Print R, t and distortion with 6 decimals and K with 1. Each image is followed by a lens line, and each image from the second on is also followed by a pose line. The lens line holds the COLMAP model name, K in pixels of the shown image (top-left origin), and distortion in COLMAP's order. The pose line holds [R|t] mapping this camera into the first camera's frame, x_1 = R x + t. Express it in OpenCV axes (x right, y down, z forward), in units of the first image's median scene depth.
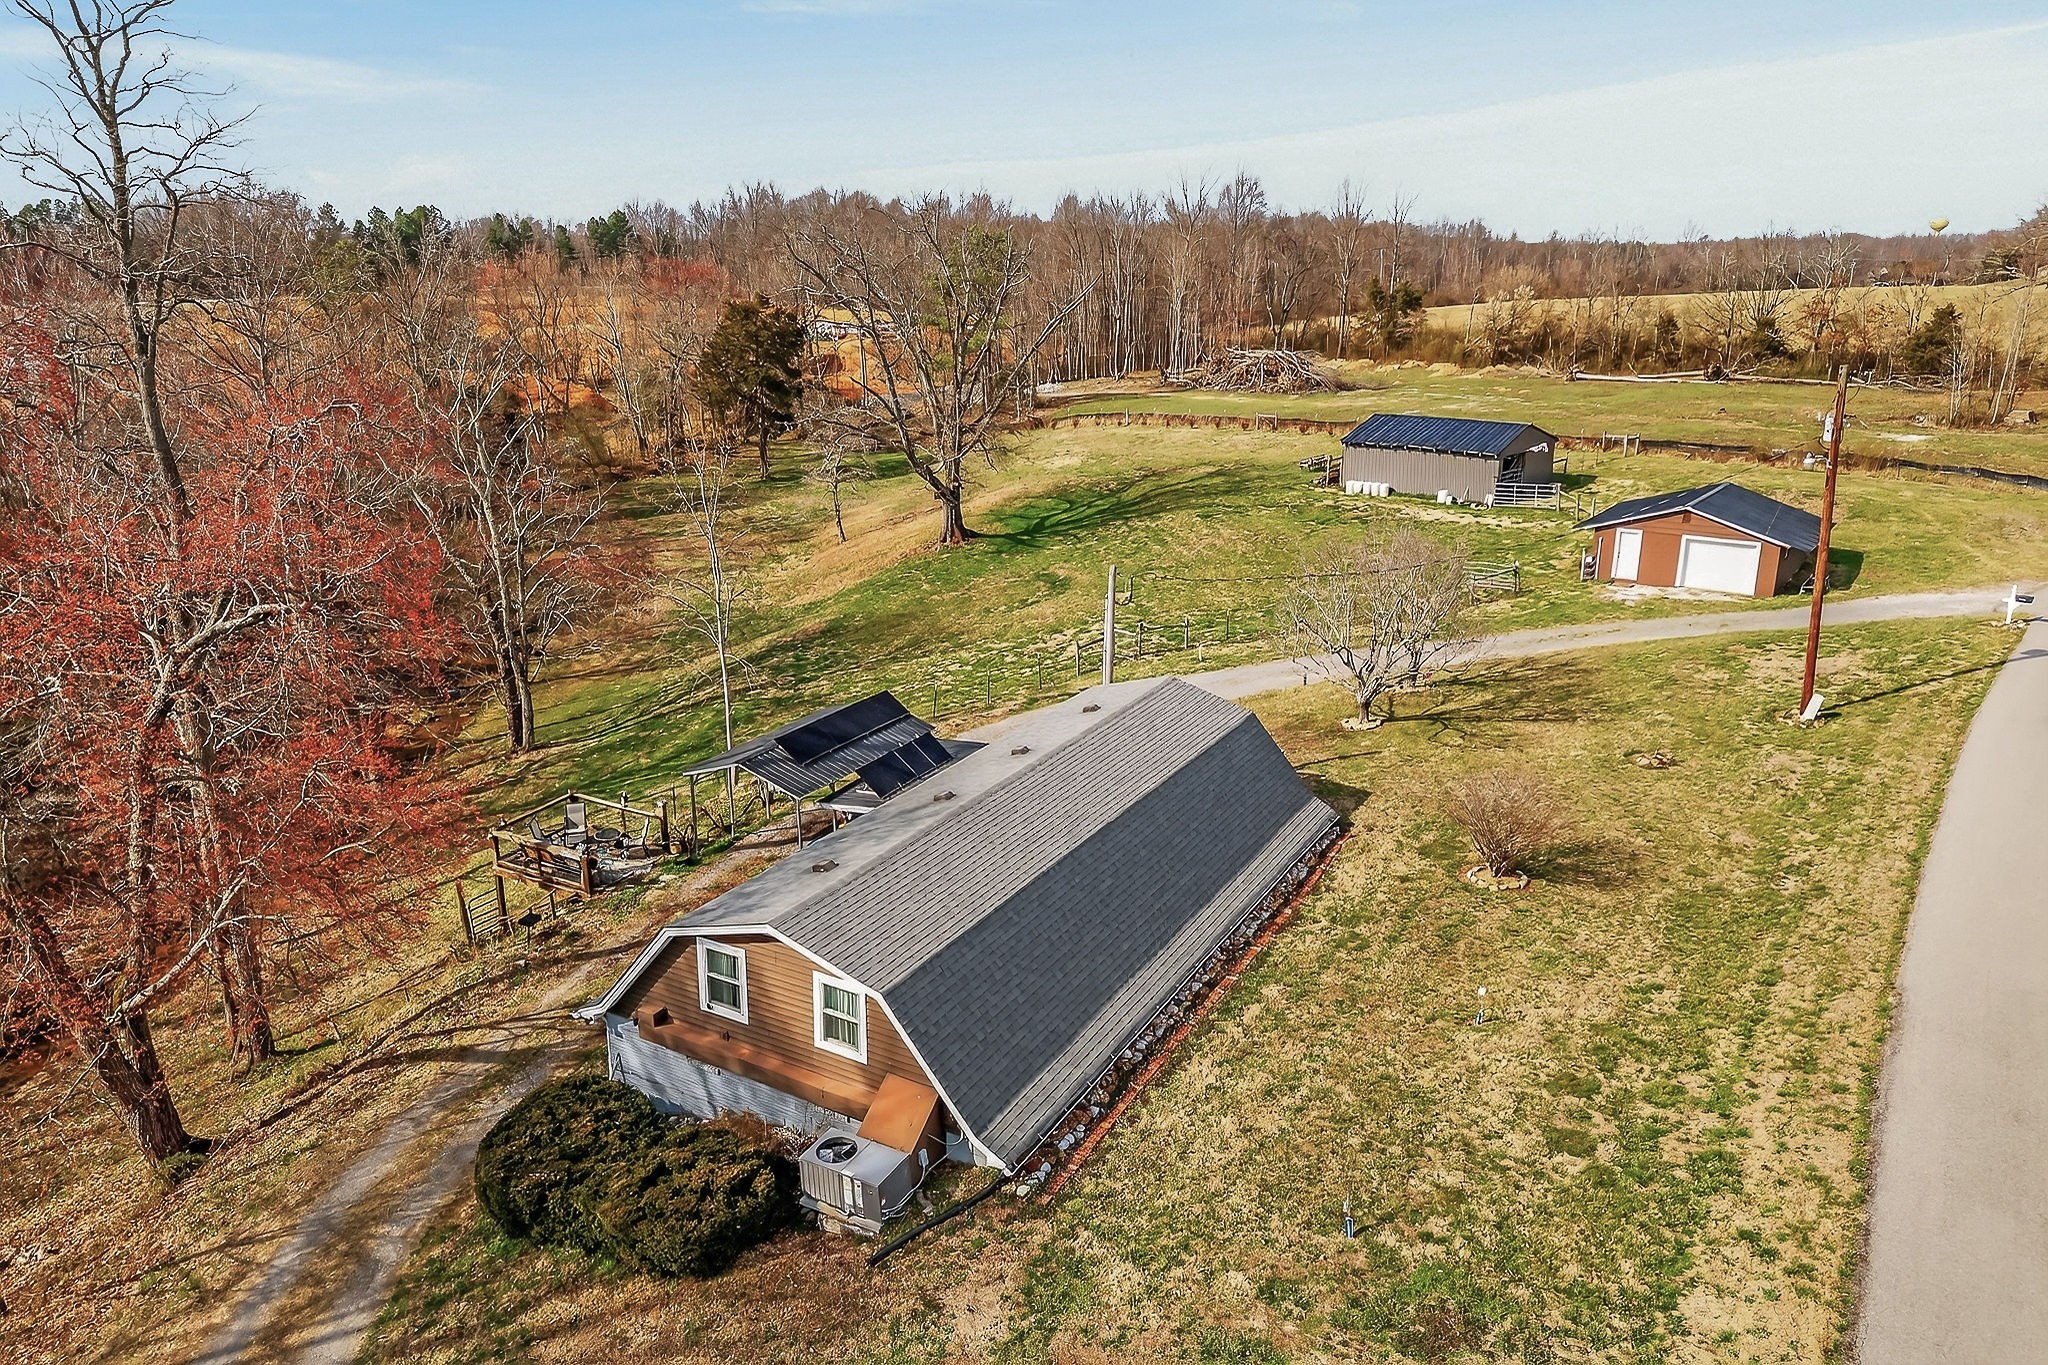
lens RADIAL K [[1379.5, 0, 1024.4], [0, 1379.5, 671.3], [0, 0, 1]] dist [0.042135, -0.033036]
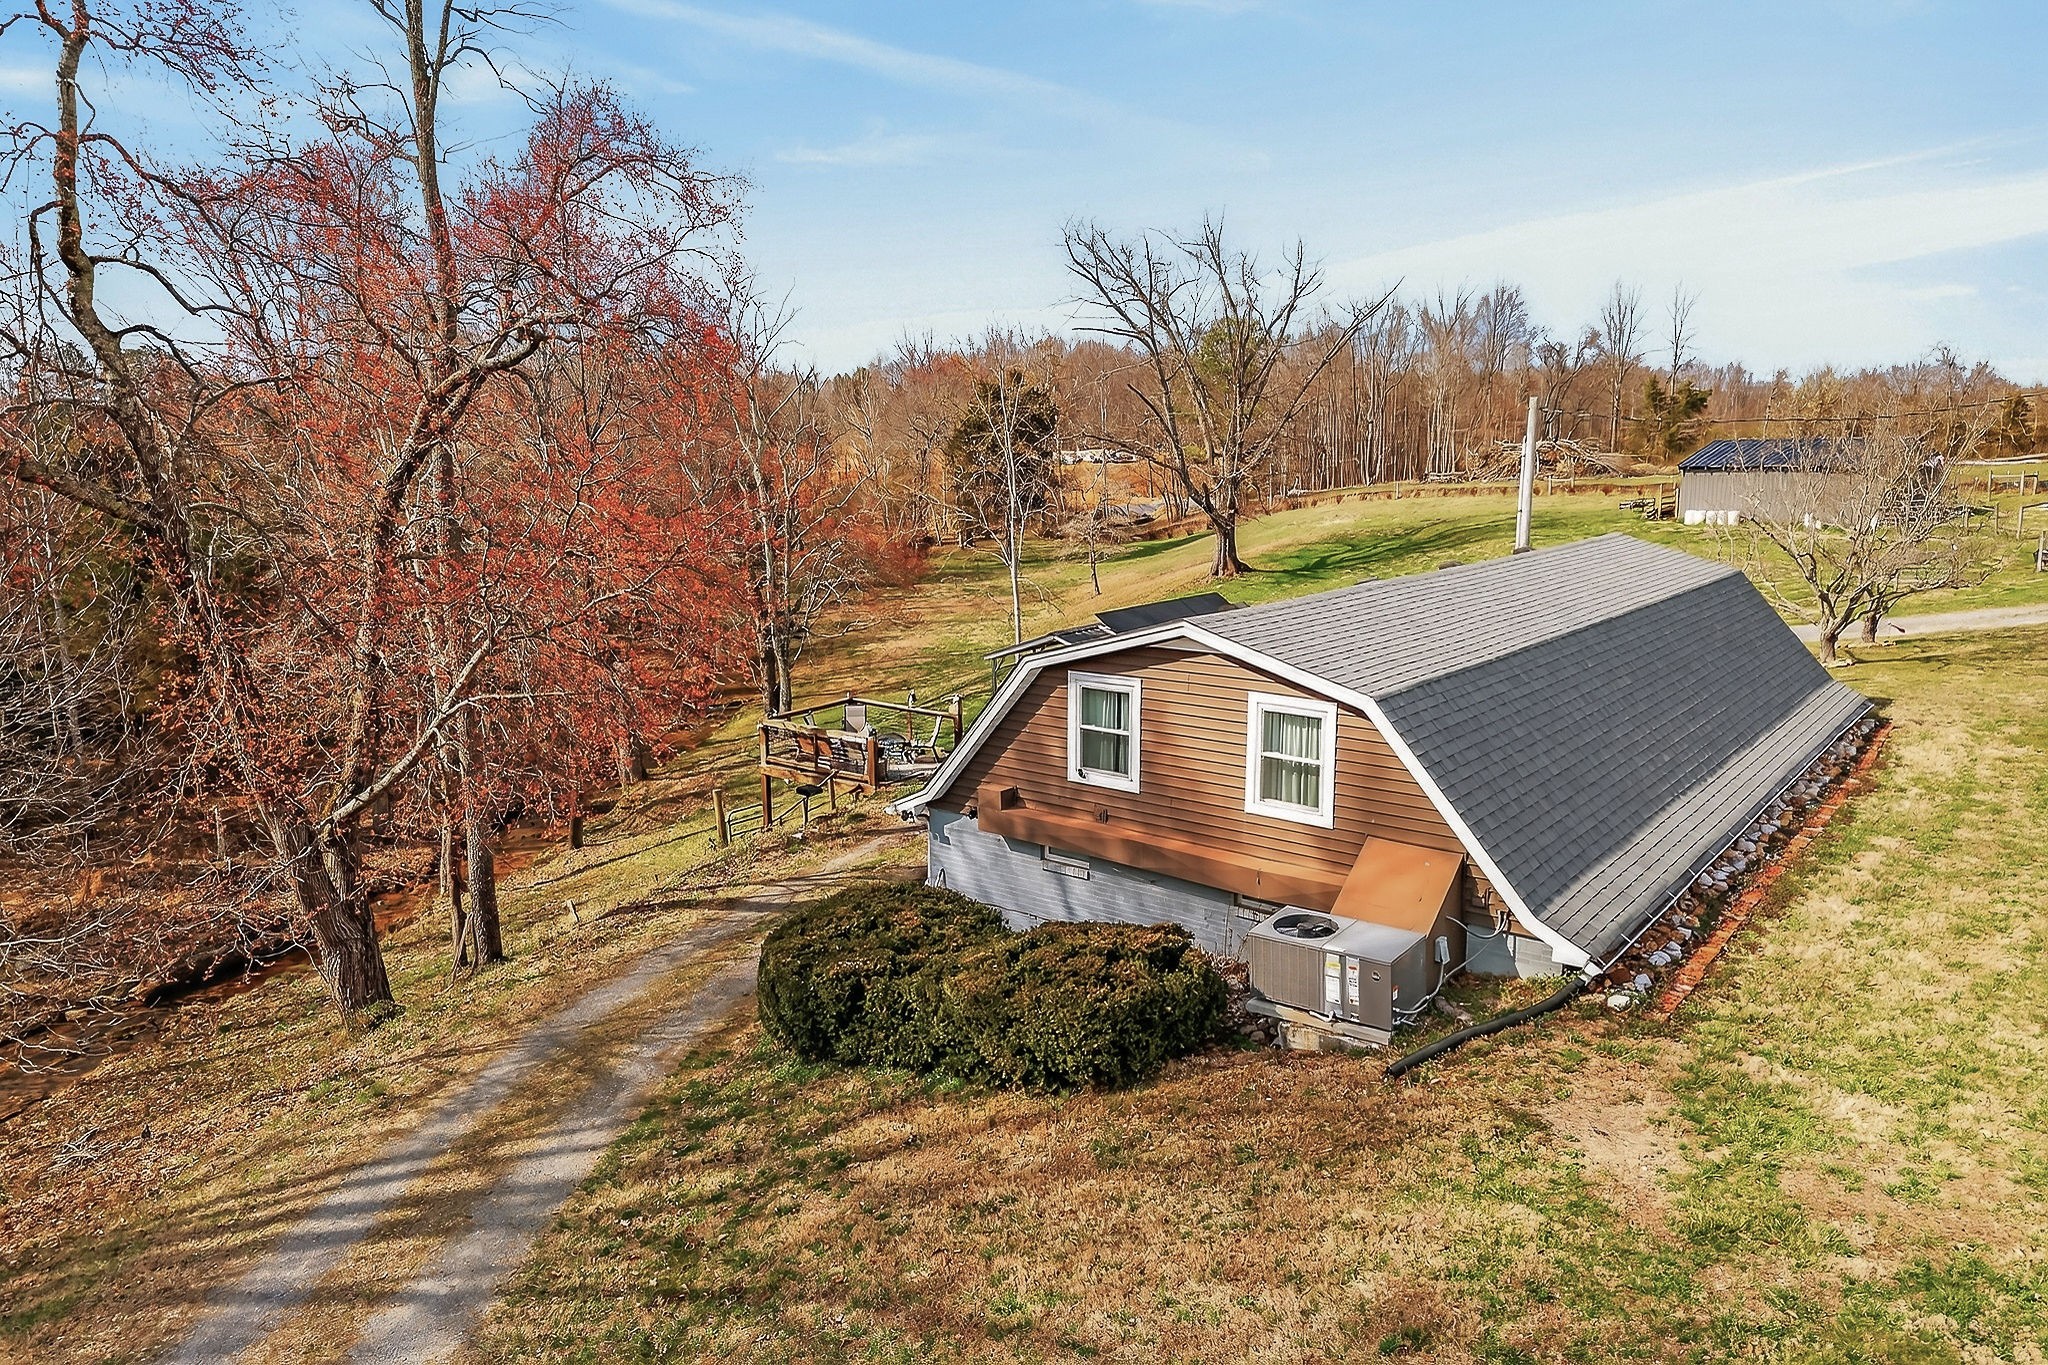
lens RADIAL K [[1379.5, 0, 1032.1], [0, 1379.5, 677.5], [0, 0, 1]] dist [0.042135, -0.033036]
pose [[0.988828, 0.019414, -0.147793, -0.095864], [-0.035913, 0.993304, -0.109803, 0.174047], [0.144672, 0.113884, 0.982904, 0.191711]]
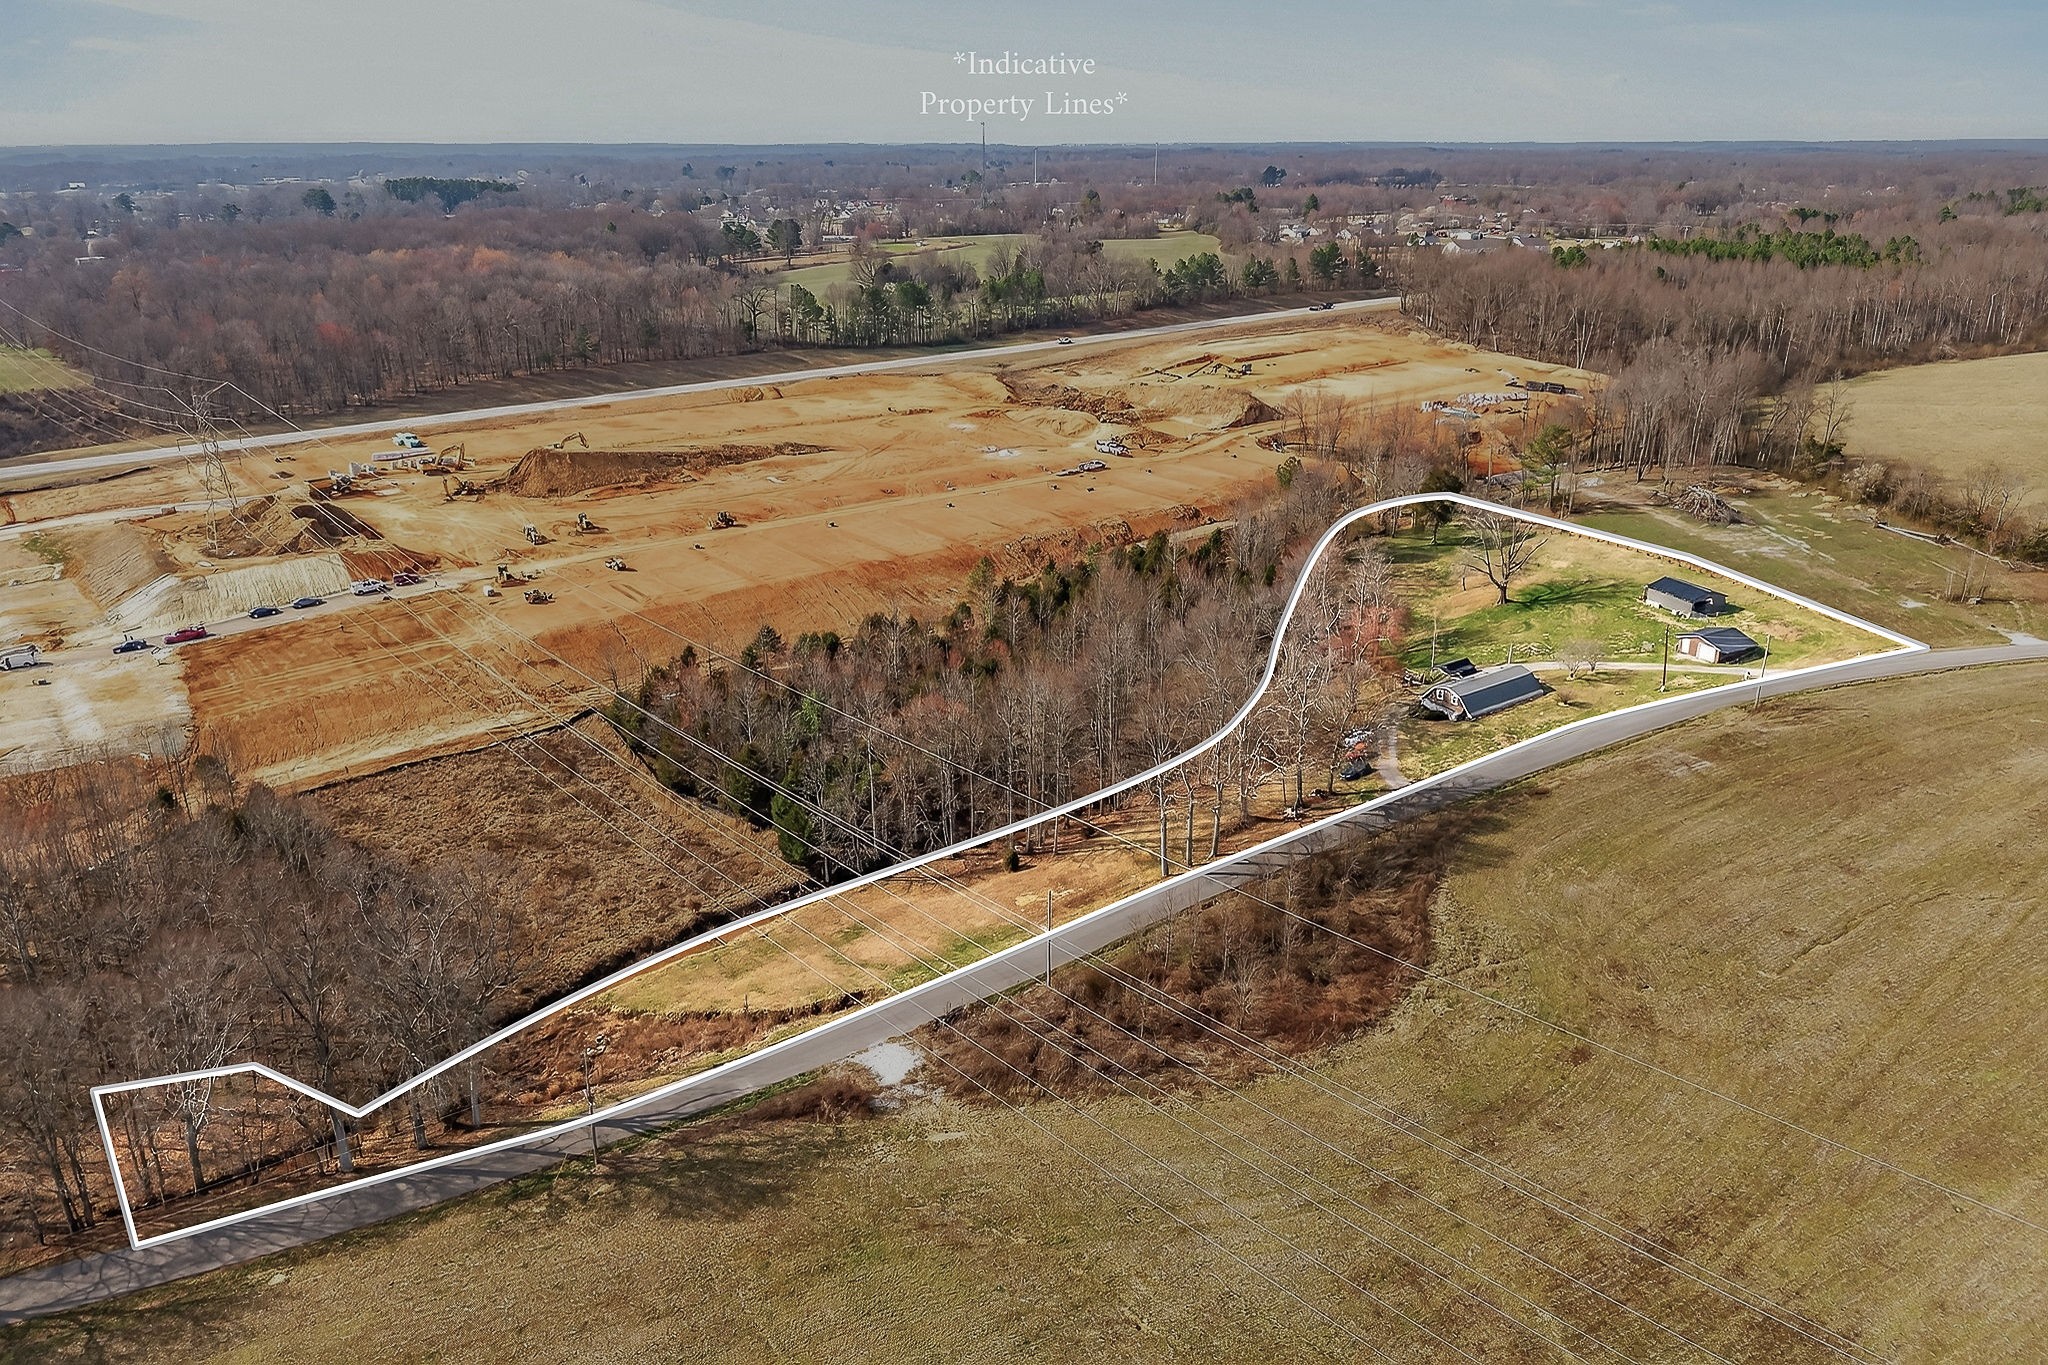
lens RADIAL K [[1379.5, 0, 1008.3], [0, 1379.5, 680.1], [0, 0, 1]] dist [0.042135, -0.033036]
pose [[0.899180, 0.150444, -0.410903, 0.553952], [-0.113804, 0.987127, 0.112381, -0.323890], [0.422521, -0.054289, 0.904726, -4.929147]]
